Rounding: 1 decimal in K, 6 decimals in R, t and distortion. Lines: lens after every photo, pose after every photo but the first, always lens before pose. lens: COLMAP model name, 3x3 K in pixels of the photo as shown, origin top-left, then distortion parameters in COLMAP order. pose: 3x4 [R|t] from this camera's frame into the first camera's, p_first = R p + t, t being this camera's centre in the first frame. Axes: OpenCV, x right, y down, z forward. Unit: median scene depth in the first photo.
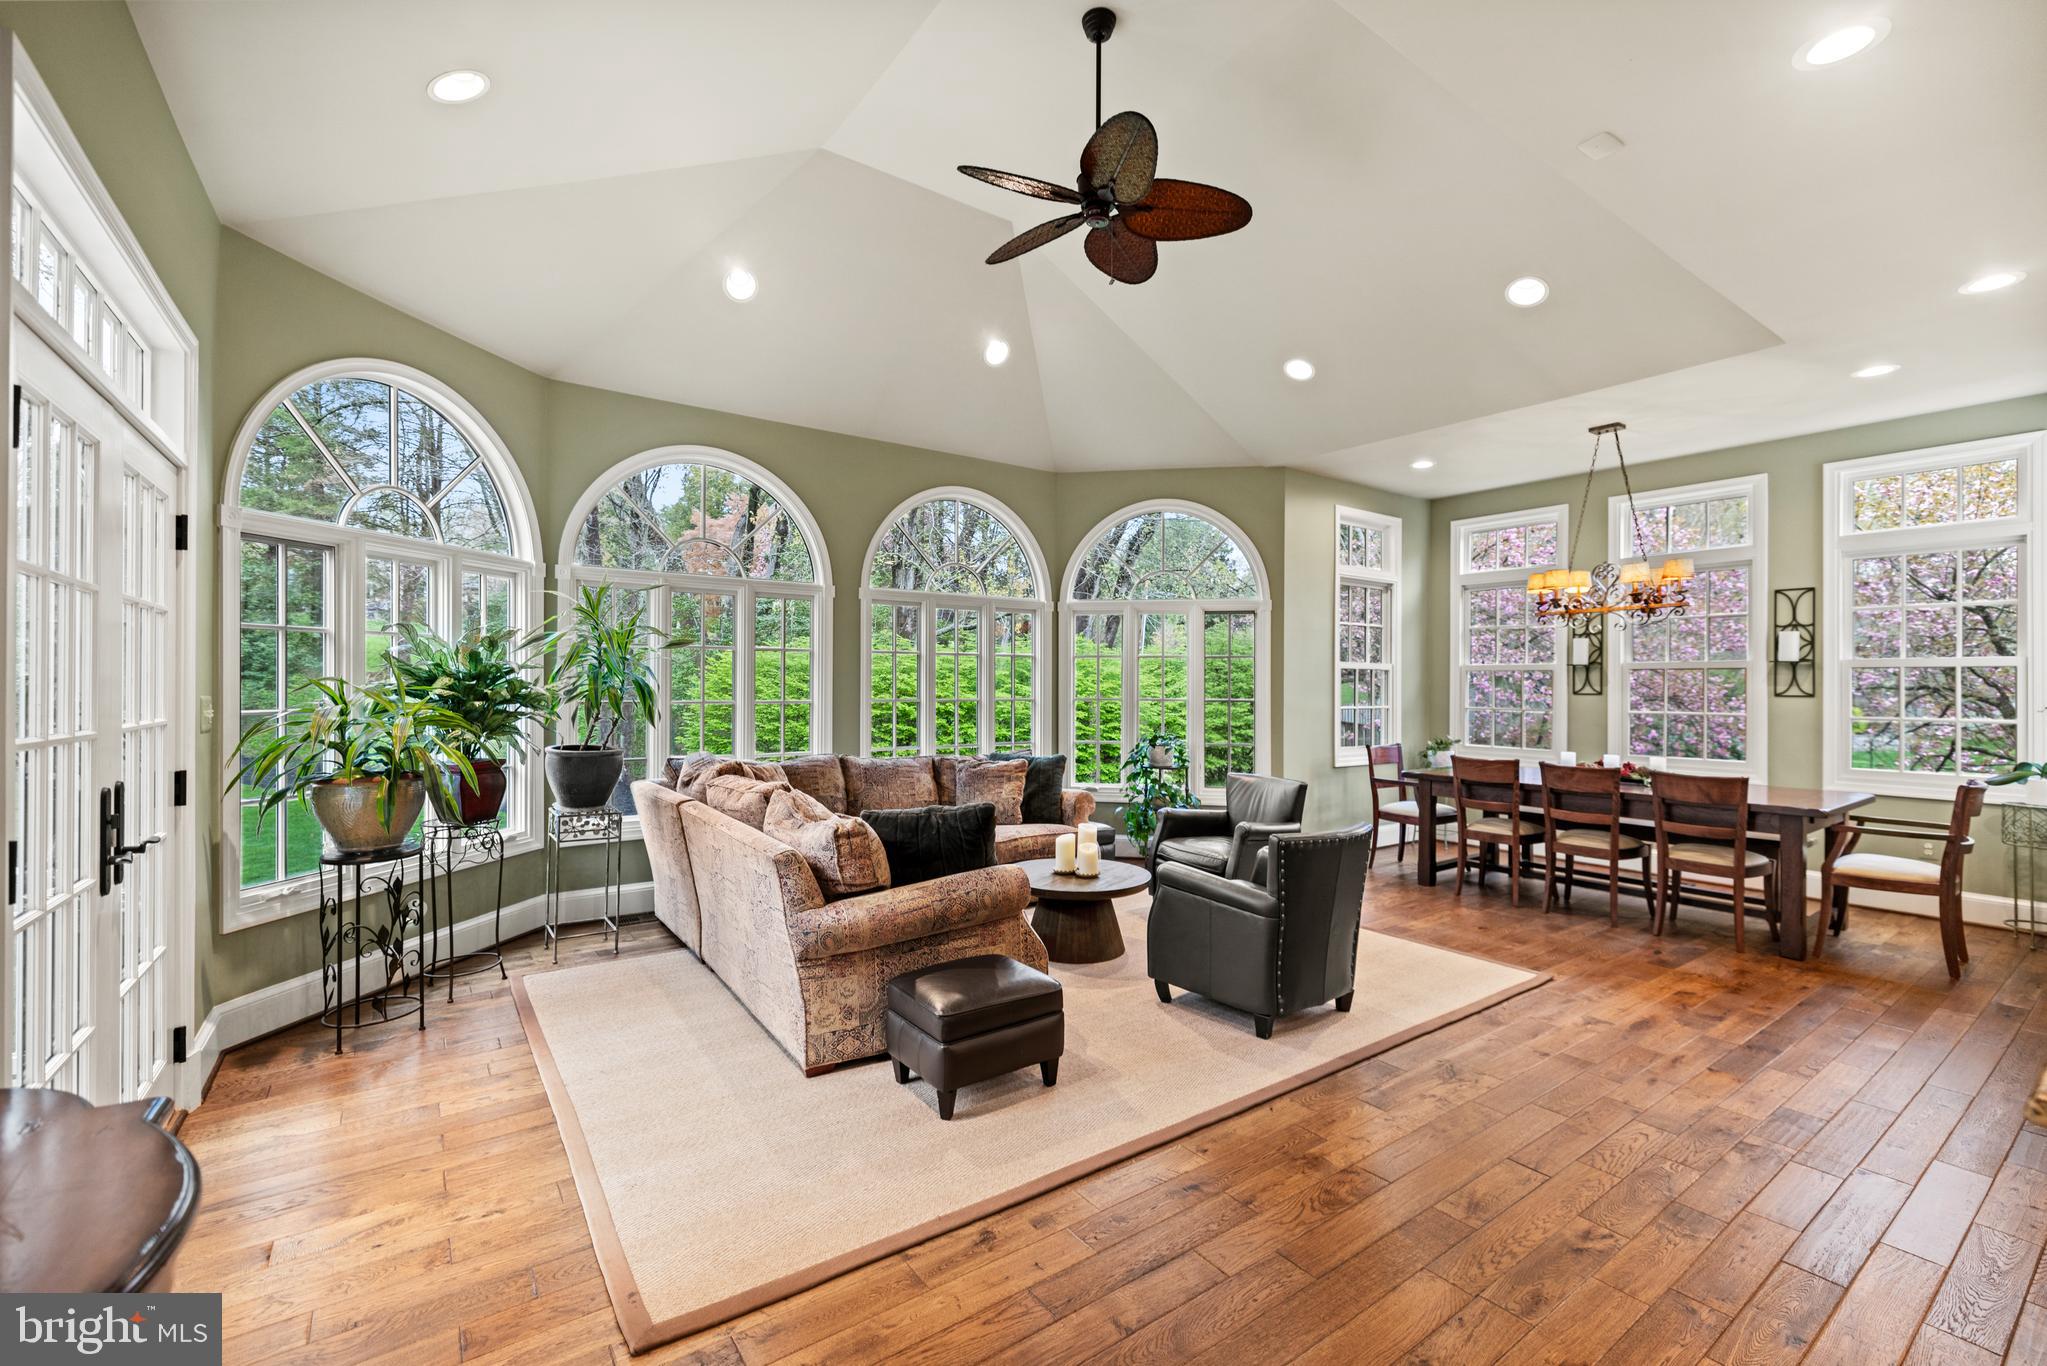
lens RADIAL K [[862.8, 0, 1024.3], [0, 862.8, 677.2], [0, 0, 1]] dist [0.003552, -0.000895]
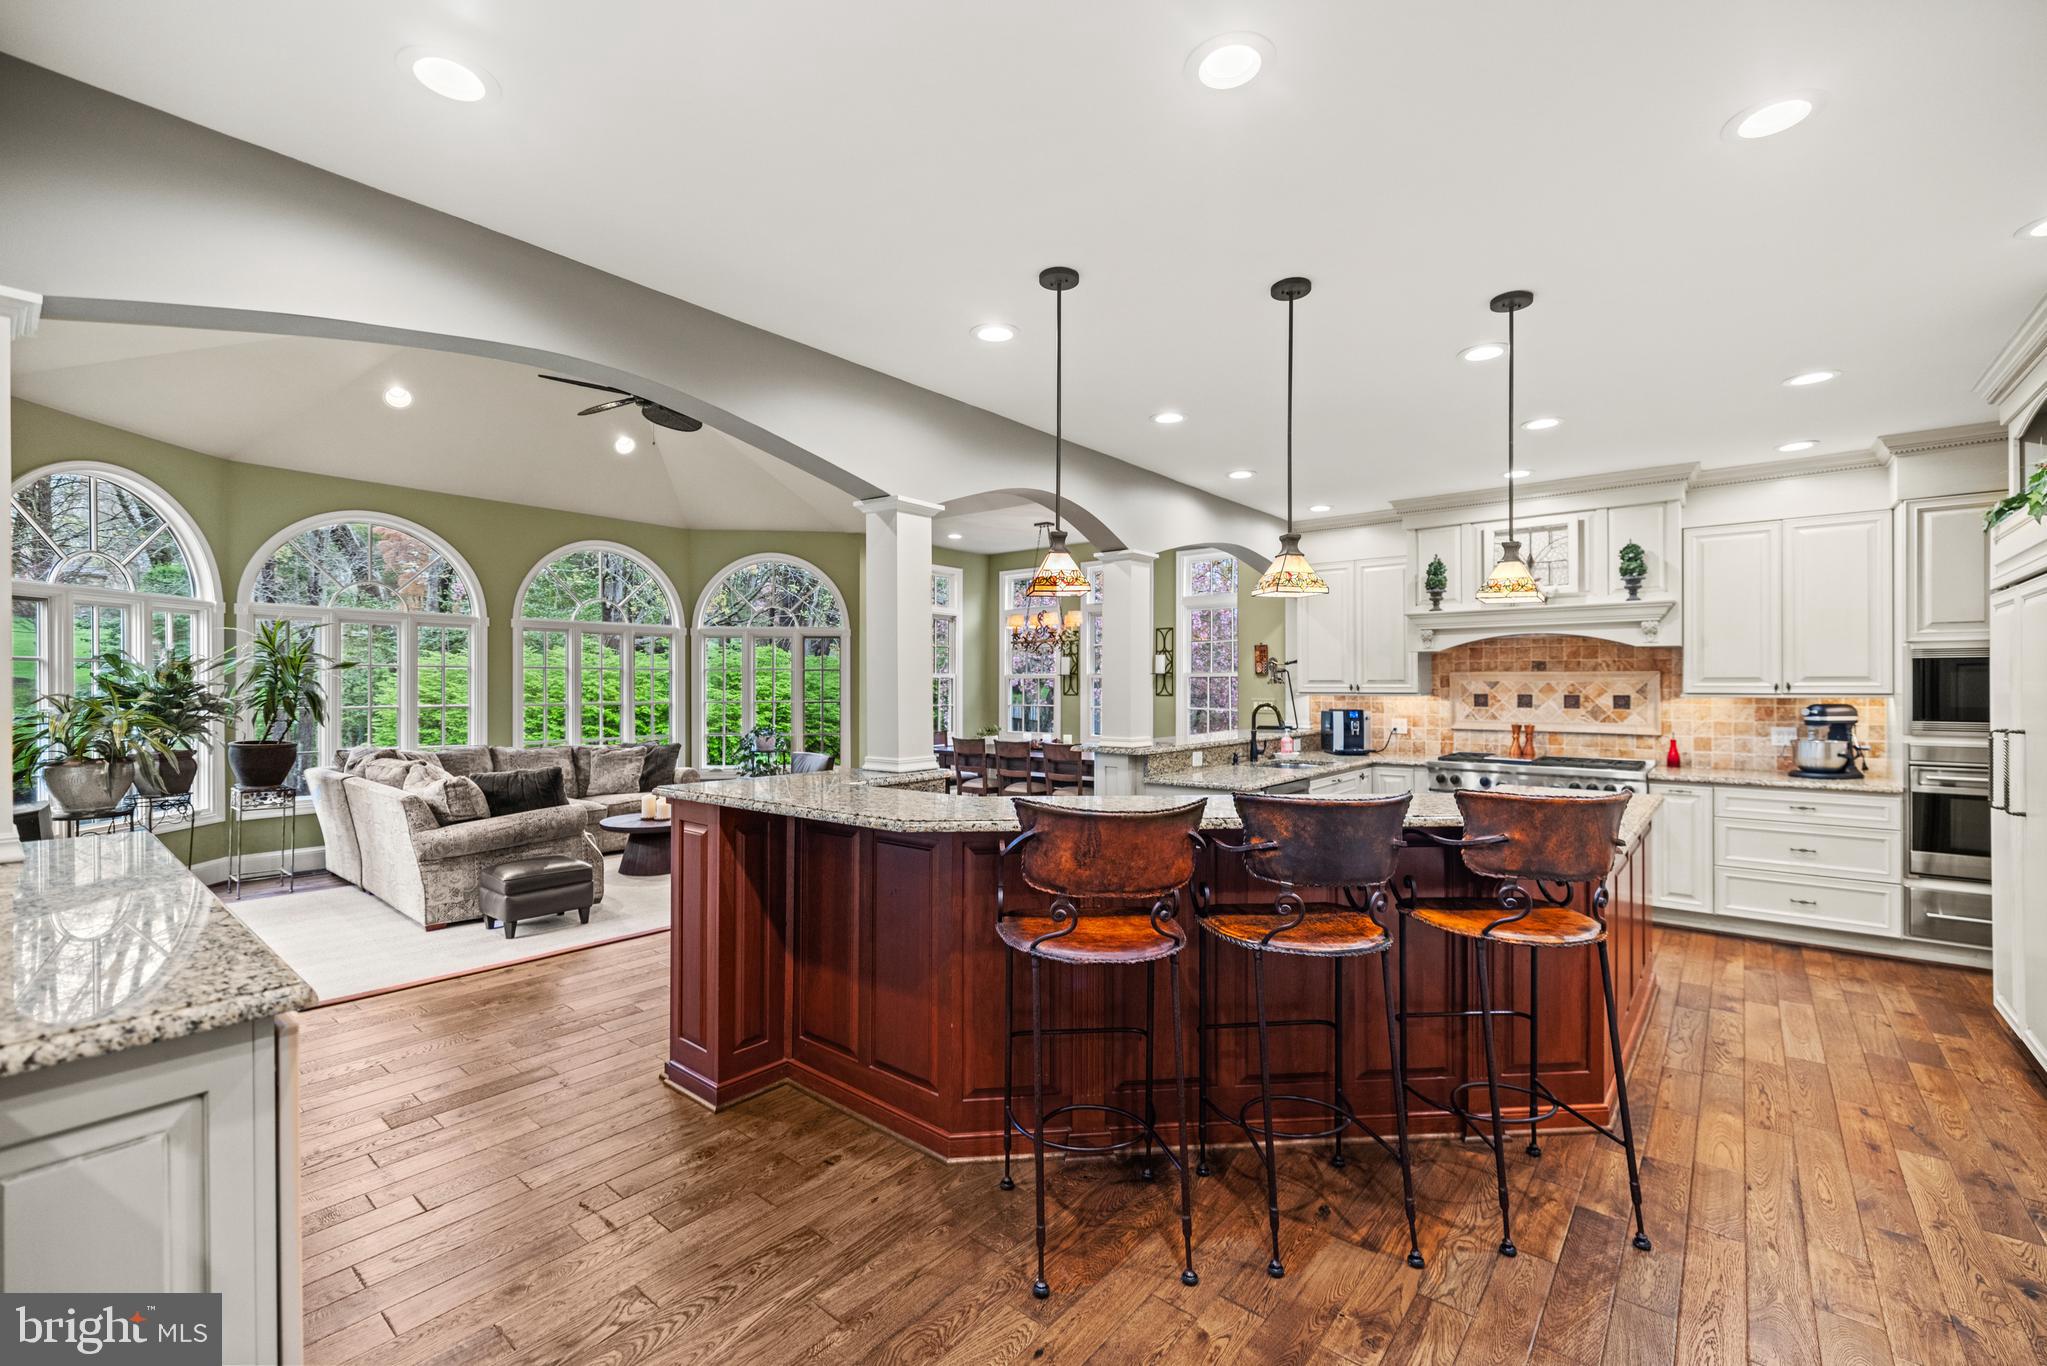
lens RADIAL K [[862.8, 0, 1021.6], [0, 862.8, 681.1], [0, 0, 1]] dist [0.003552, -0.000895]
pose [[0.966930, -0.004834, 0.254995, 0.269868], [0.004142, 0.999986, 0.003251, -0.012902], [-0.255007, -0.002087, 0.966937, -0.560229]]
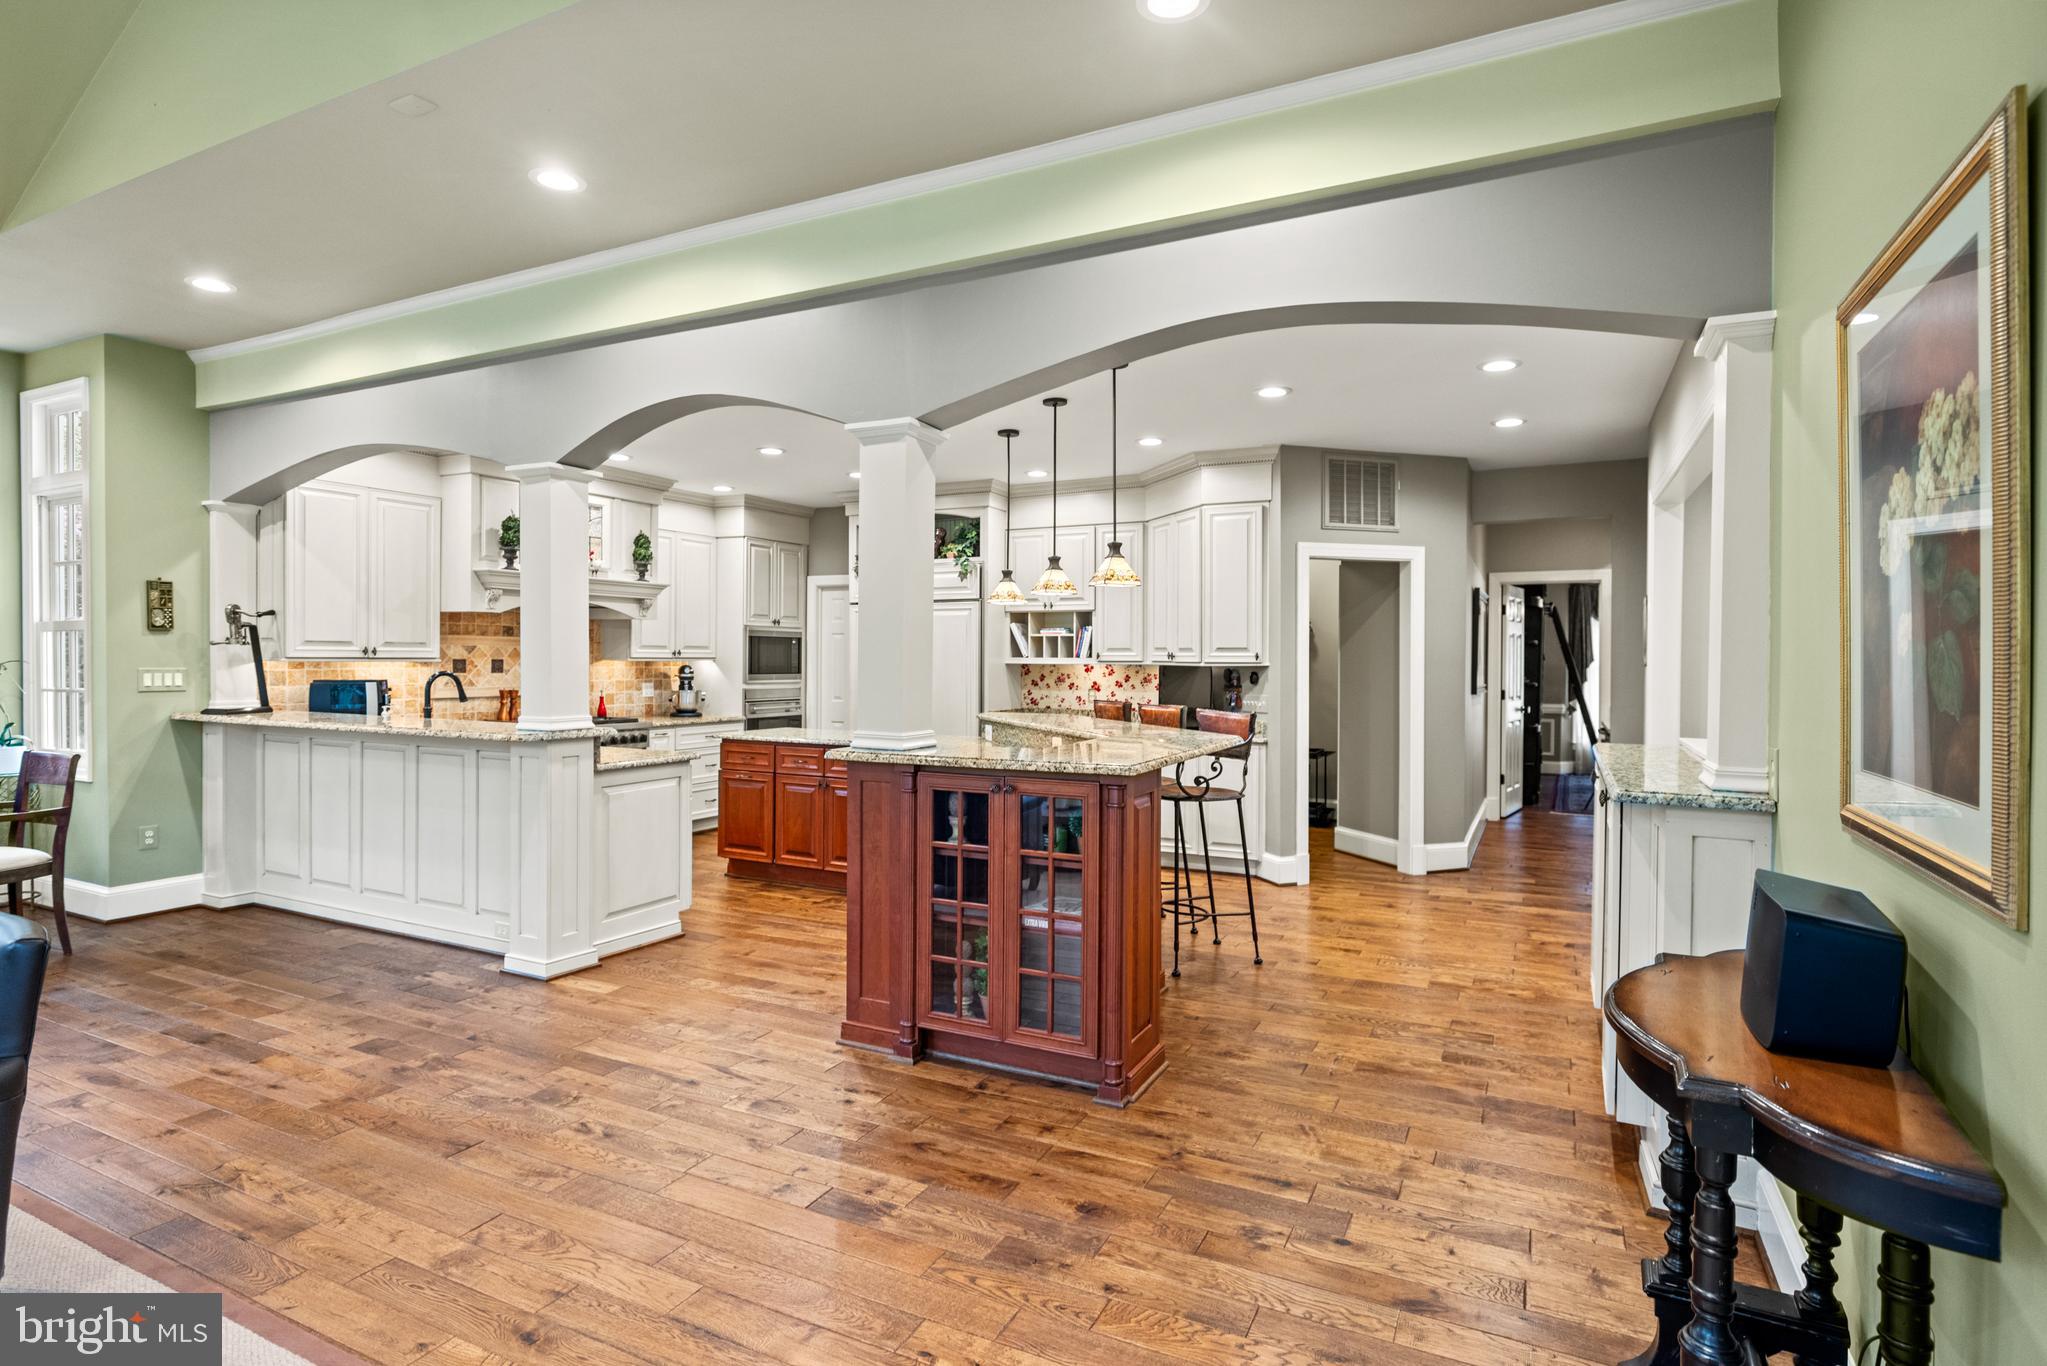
lens RADIAL K [[1042.2, 0, 1020.4], [0, 1042.2, 671.9], [0, 0, 1]] dist [-0.002059, 0.001176]
pose [[-0.467585, -0.018902, 0.883746, -0.383709], [-0.014463, 0.999801, 0.013732, 0.000334], [-0.883830, -0.006361, -0.467765, 0.515151]]
